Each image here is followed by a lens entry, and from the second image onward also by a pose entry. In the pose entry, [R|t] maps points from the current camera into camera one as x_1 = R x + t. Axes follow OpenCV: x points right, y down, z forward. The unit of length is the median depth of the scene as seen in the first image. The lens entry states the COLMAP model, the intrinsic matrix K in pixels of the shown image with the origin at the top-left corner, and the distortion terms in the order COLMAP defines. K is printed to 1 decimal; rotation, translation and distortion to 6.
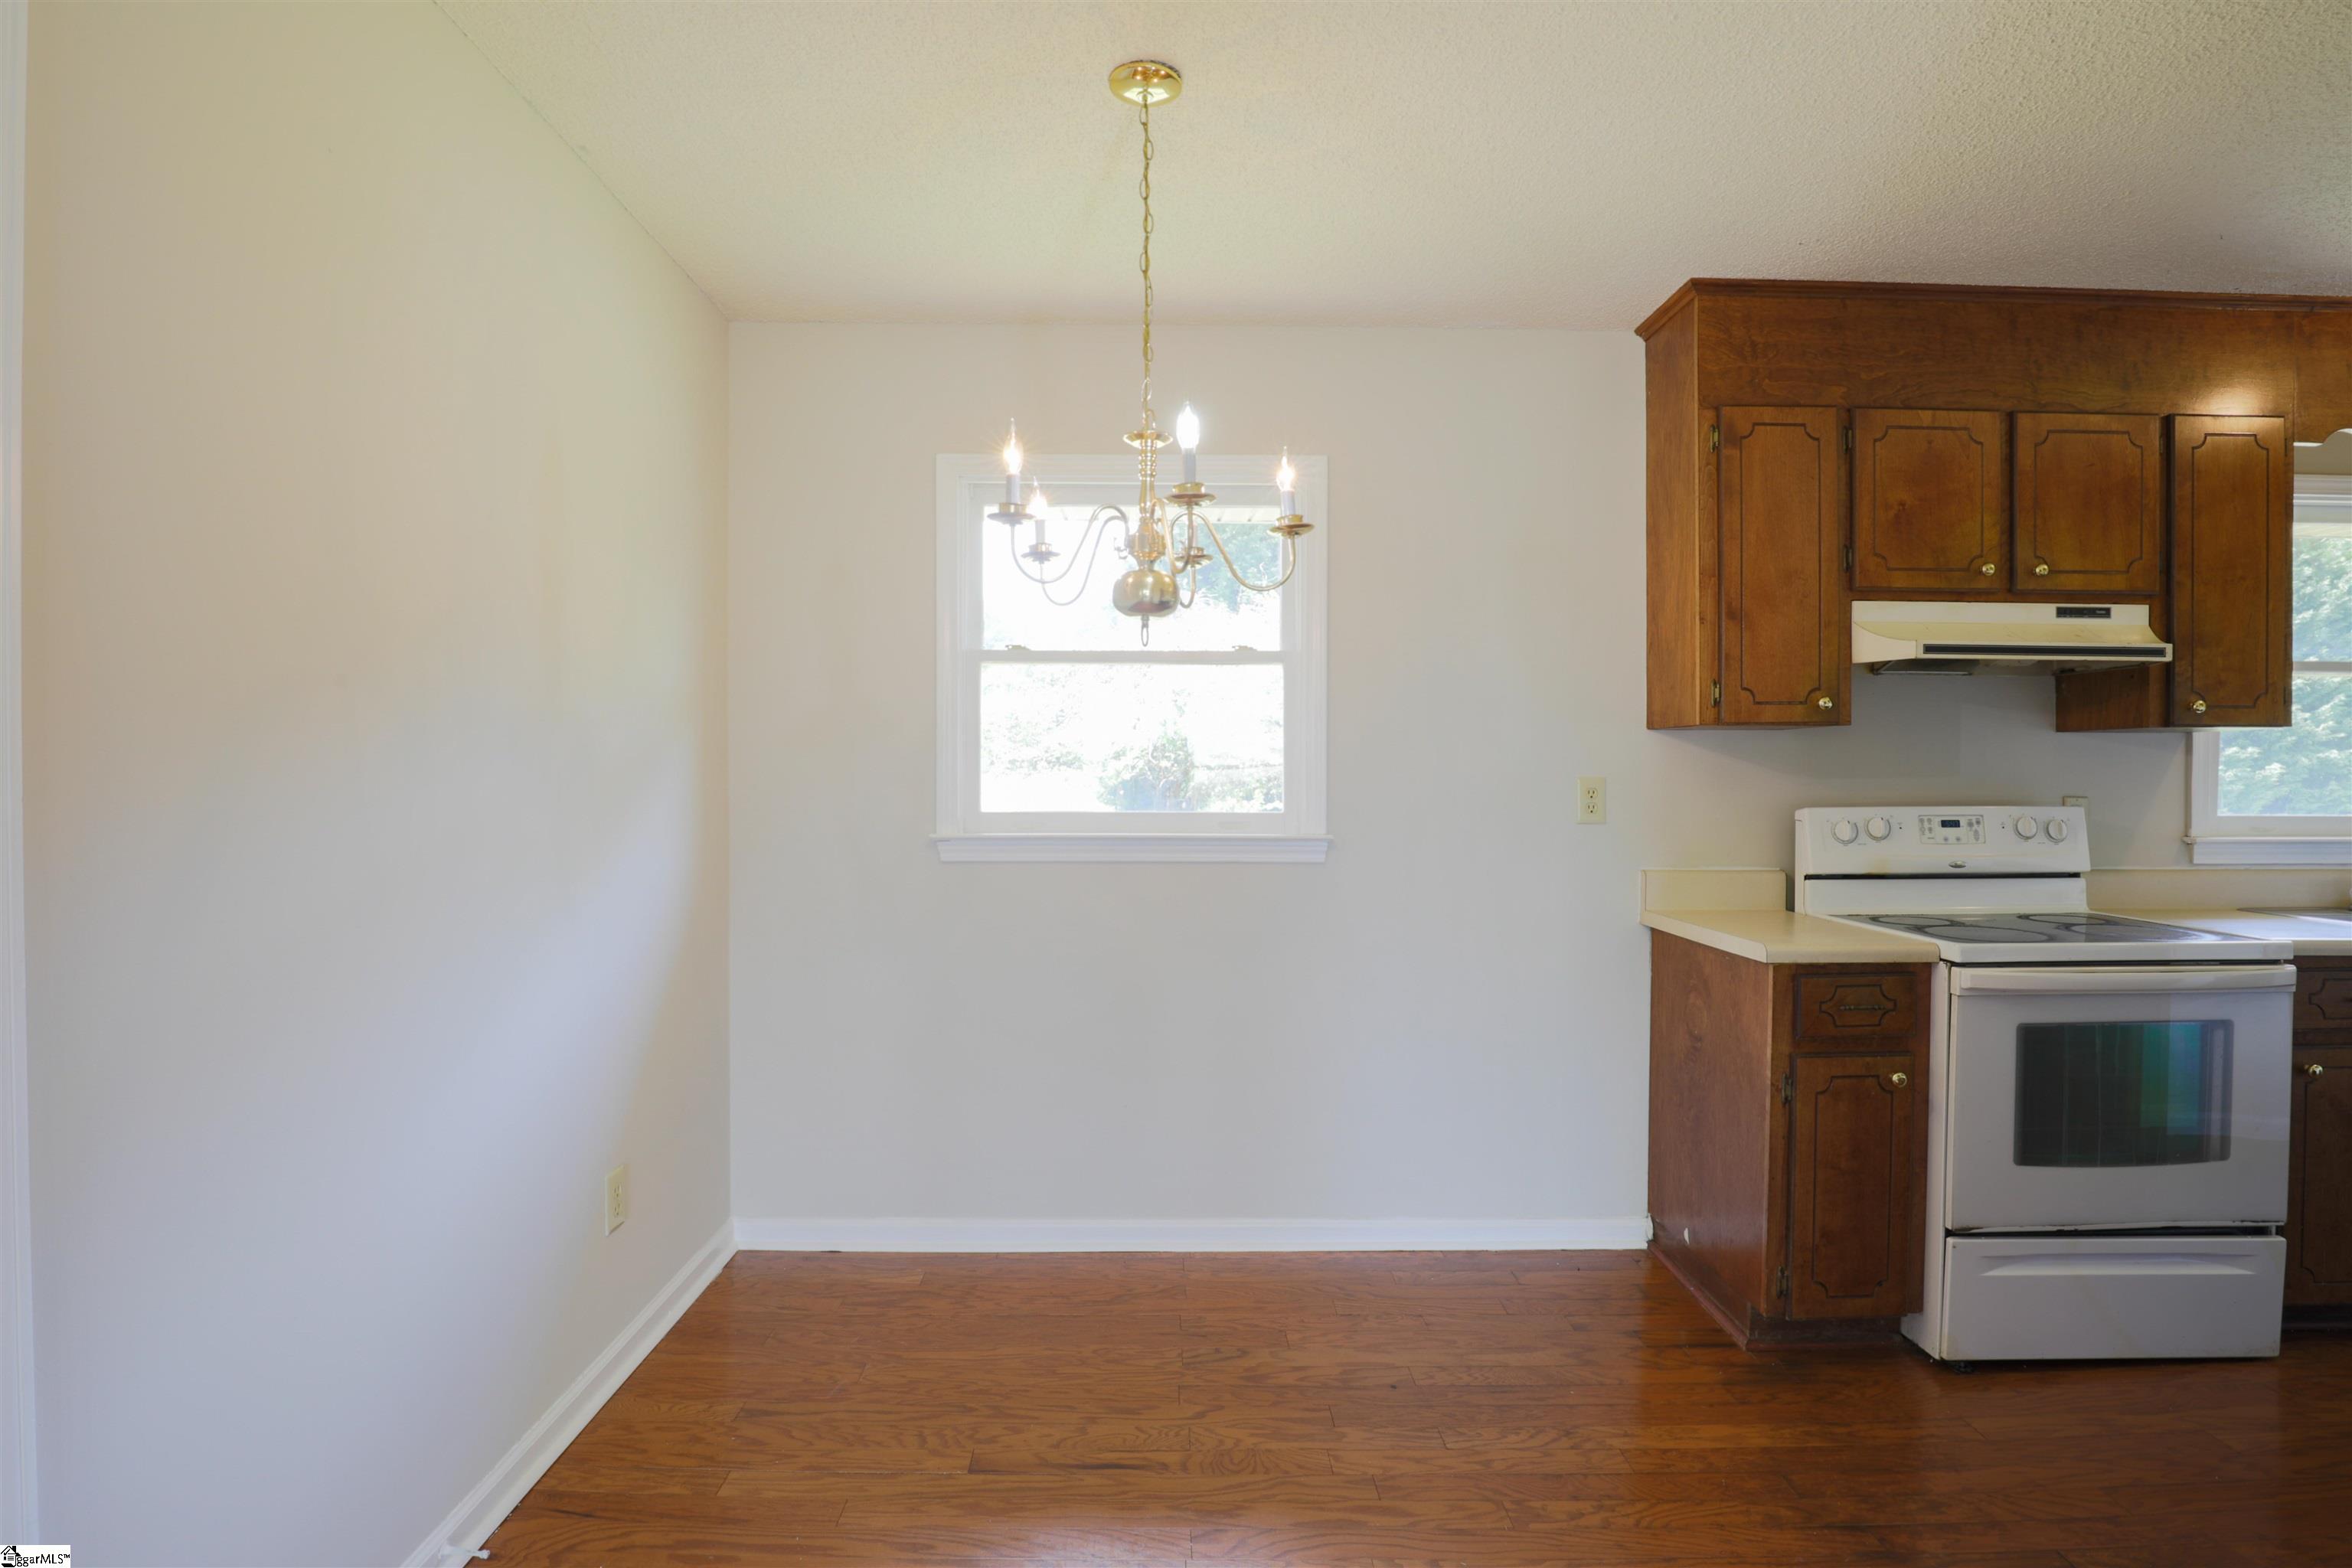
lens RADIAL K [[1150.7, 0, 1178.5], [0, 1150.7, 784.2], [0, 0, 1]] dist [-0.024930, -0.000985]
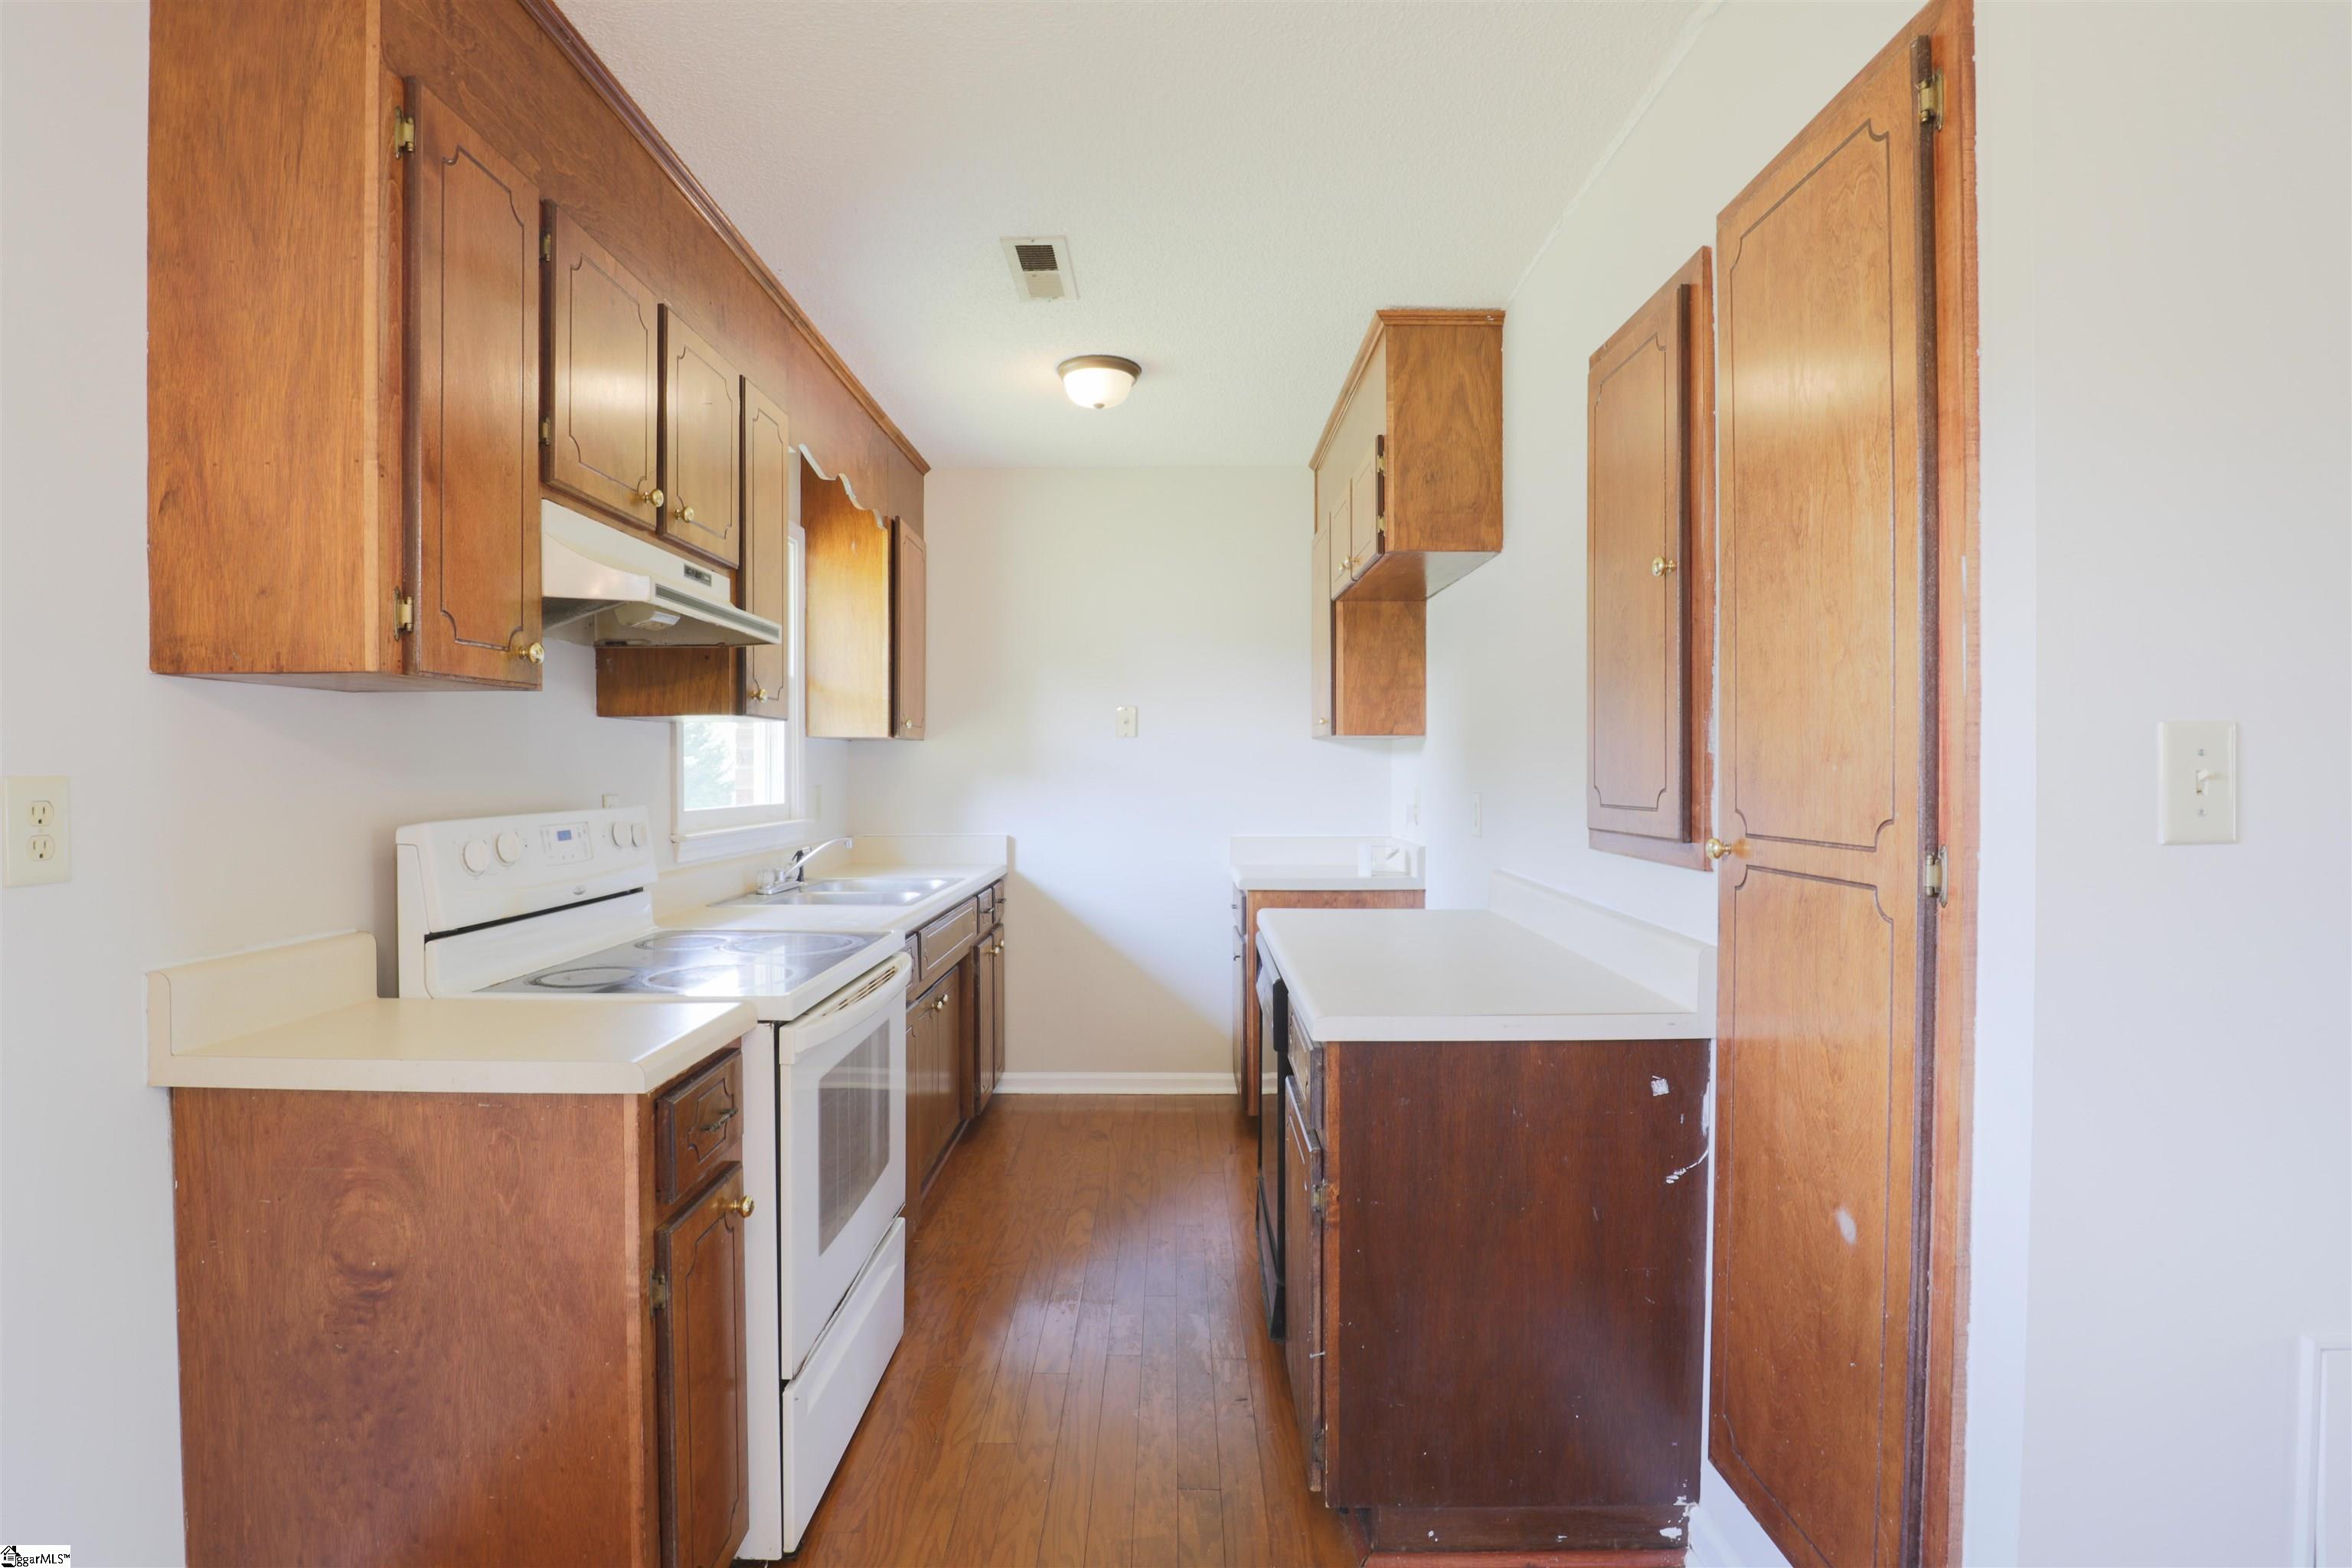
lens RADIAL K [[1150.7, 0, 1175.3], [0, 1150.7, 784.7], [0, 0, 1]] dist [-0.024930, -0.000985]
pose [[0.029727, -0.014193, 0.999457, -0.047527], [0.007157, 0.999877, 0.013986, -0.005410], [-0.999532, 0.006737, 0.029825, 0.625761]]
